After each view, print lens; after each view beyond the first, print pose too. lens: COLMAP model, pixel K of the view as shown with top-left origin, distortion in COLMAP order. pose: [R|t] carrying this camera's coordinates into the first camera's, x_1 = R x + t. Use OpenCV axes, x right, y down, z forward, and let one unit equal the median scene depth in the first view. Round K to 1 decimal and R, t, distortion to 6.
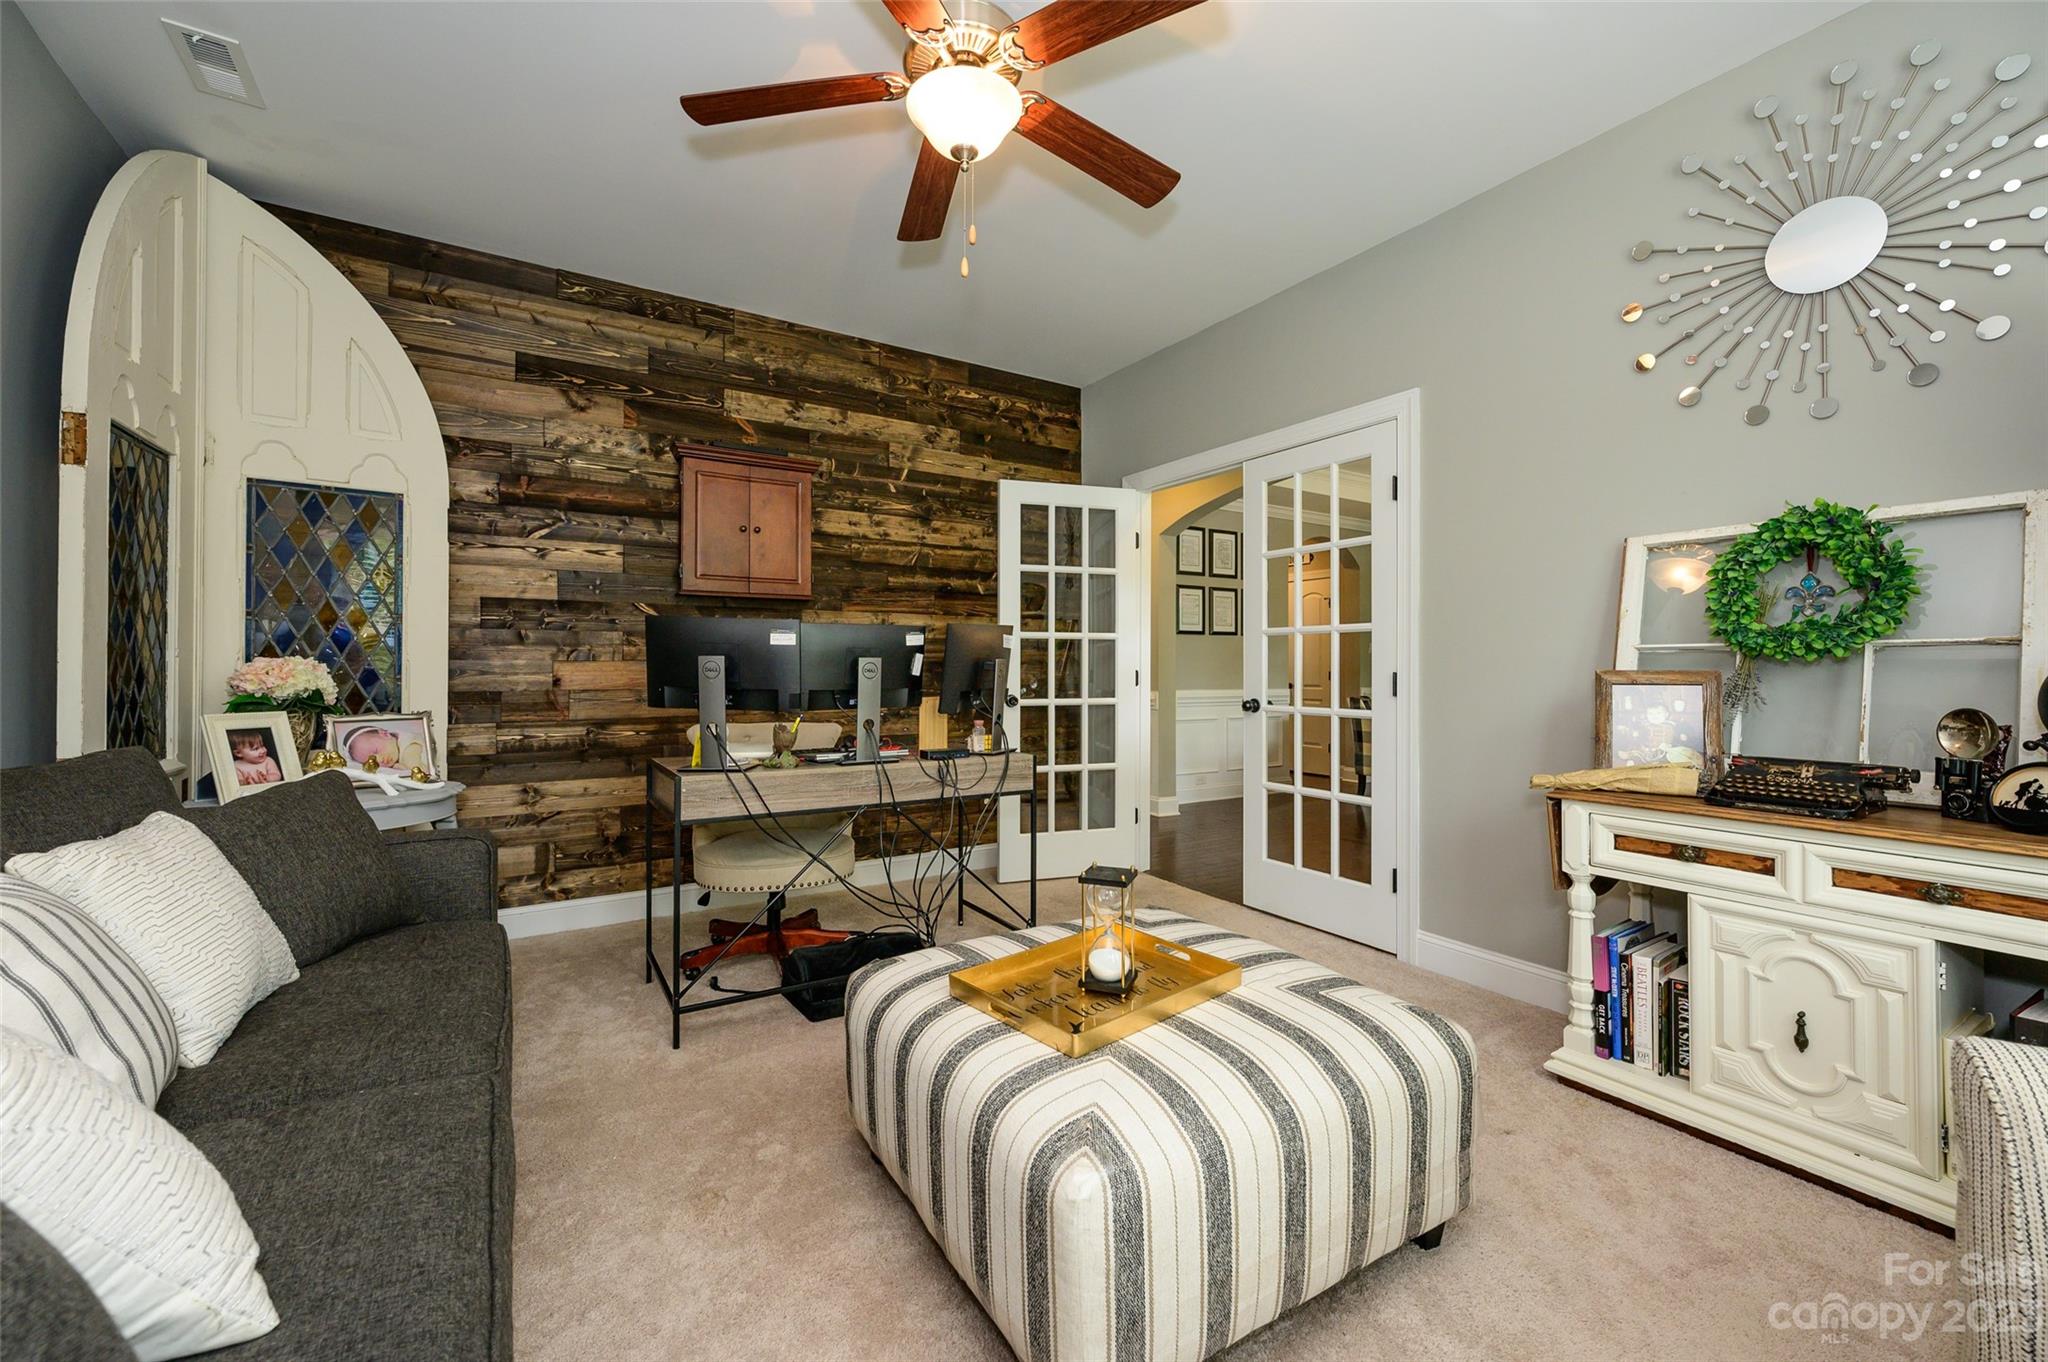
lens RADIAL K [[808.1, 0, 1021.1], [0, 808.1, 672.1], [0, 0, 1]] dist [0.000327, 0.000056]
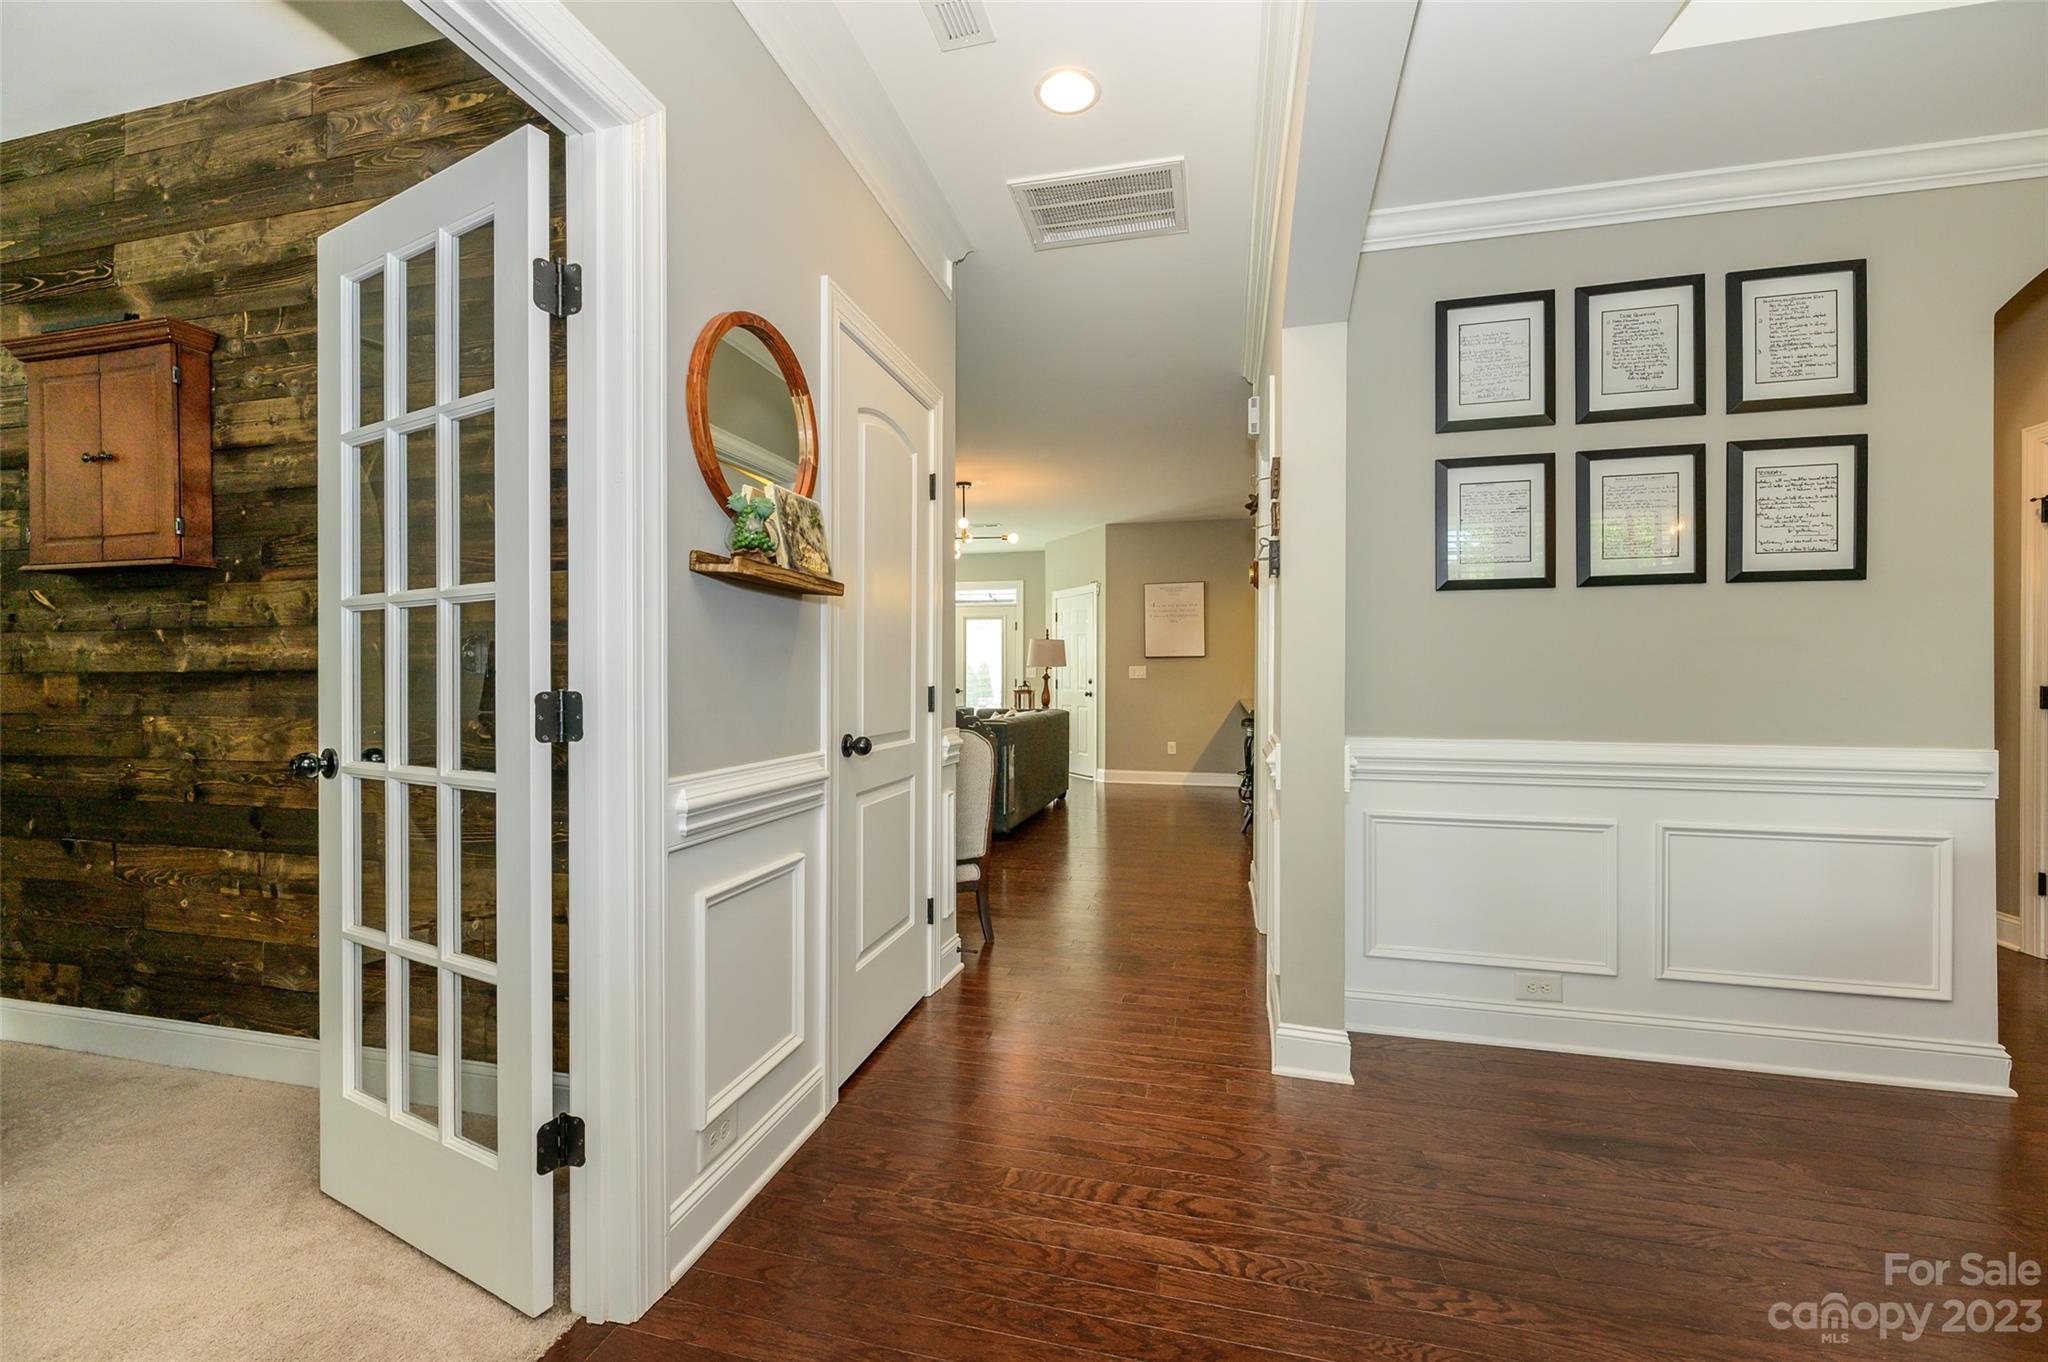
lens RADIAL K [[808.1, 0, 1018.1], [0, 808.1, 676.6], [0, 0, 1]] dist [0.000327, 0.000056]
pose [[0.667449, 0.001756, -0.744654, 0.289801], [-0.000562, 0.999998, 0.001854, -0.006553], [0.744656, -0.000819, 0.667448, 0.548814]]
